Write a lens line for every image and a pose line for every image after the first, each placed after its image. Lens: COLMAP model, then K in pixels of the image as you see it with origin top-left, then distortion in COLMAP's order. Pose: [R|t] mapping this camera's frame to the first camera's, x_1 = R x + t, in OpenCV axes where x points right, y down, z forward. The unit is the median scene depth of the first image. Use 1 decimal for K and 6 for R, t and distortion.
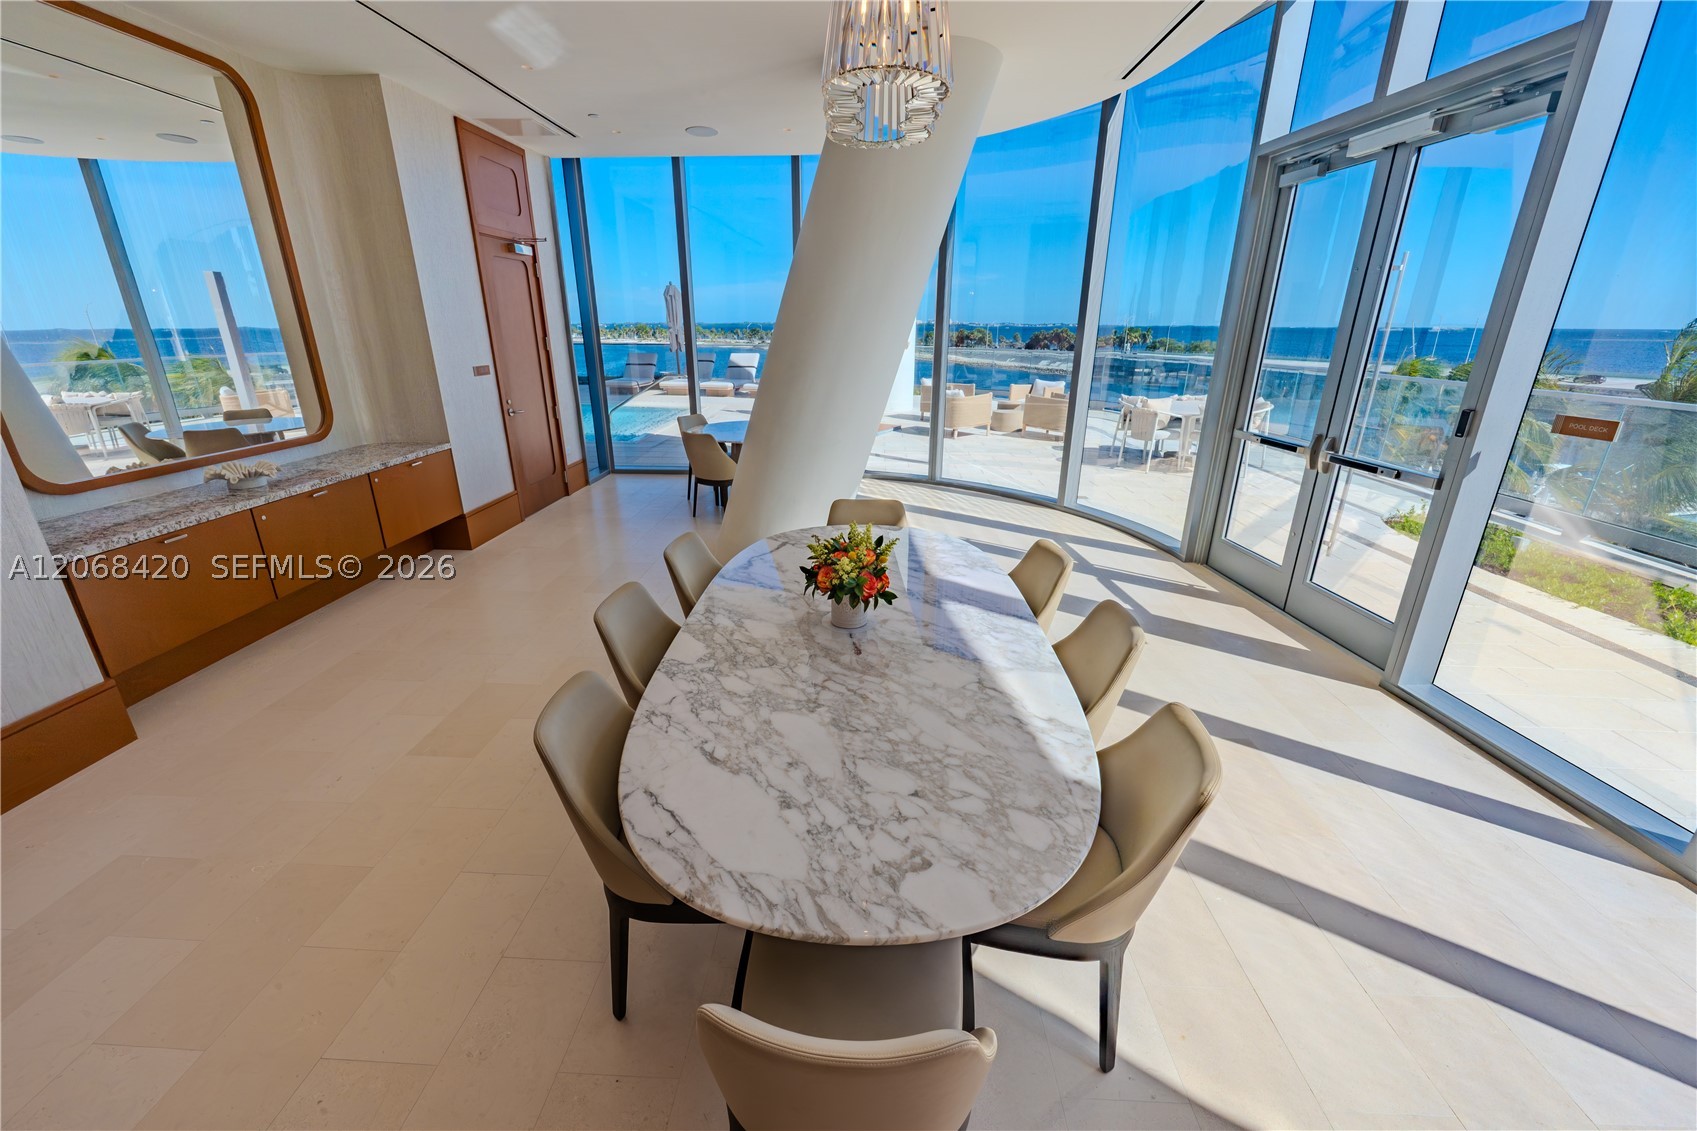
lens RADIAL K [[663.5, 0, 848.5], [0, 663.5, 565.5], [0, 0, 1]] dist [-0.001923, -0.000601]
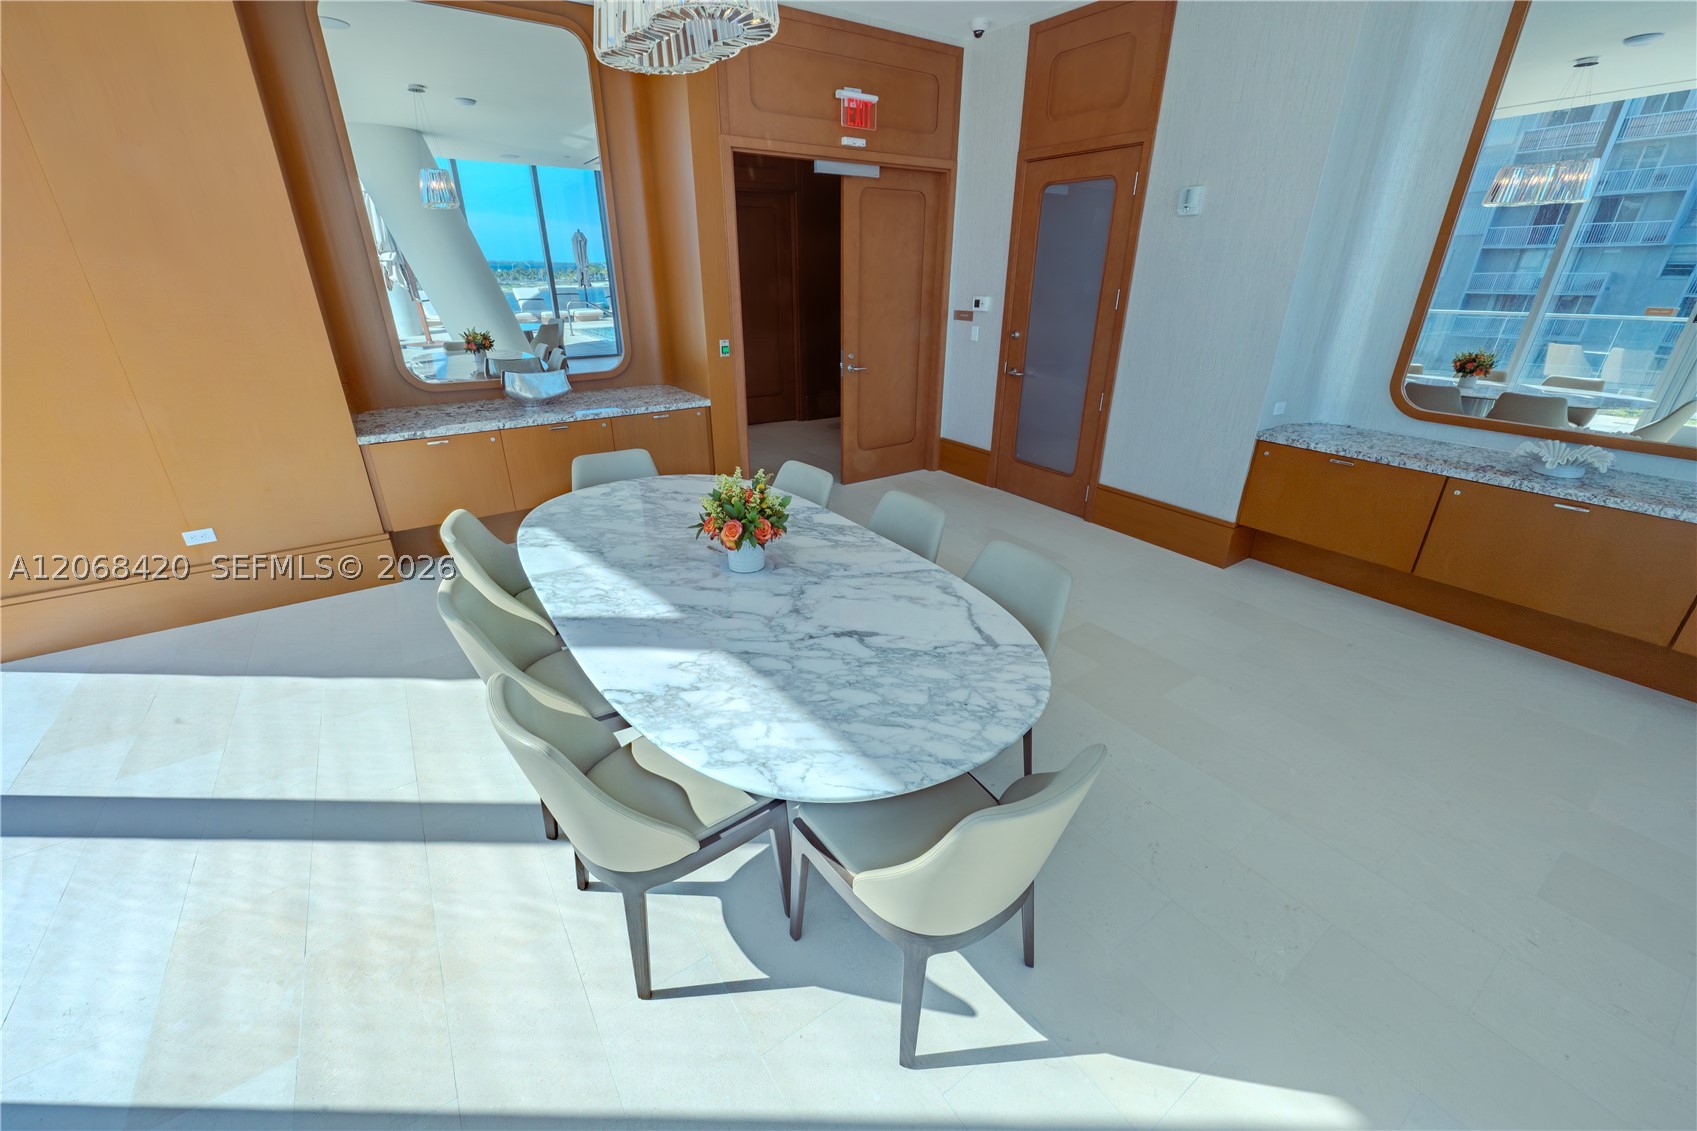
lens RADIAL K [[663.5, 0, 848.5], [0, 663.5, 565.5], [0, 0, 1]] dist [-0.001923, -0.000601]
pose [[-0.803912, 0.241759, -0.543396, 0.366086], [-0.204804, 0.745248, 0.634556, -0.508133], [0.558374, 0.621416, -0.549600, 1.400208]]
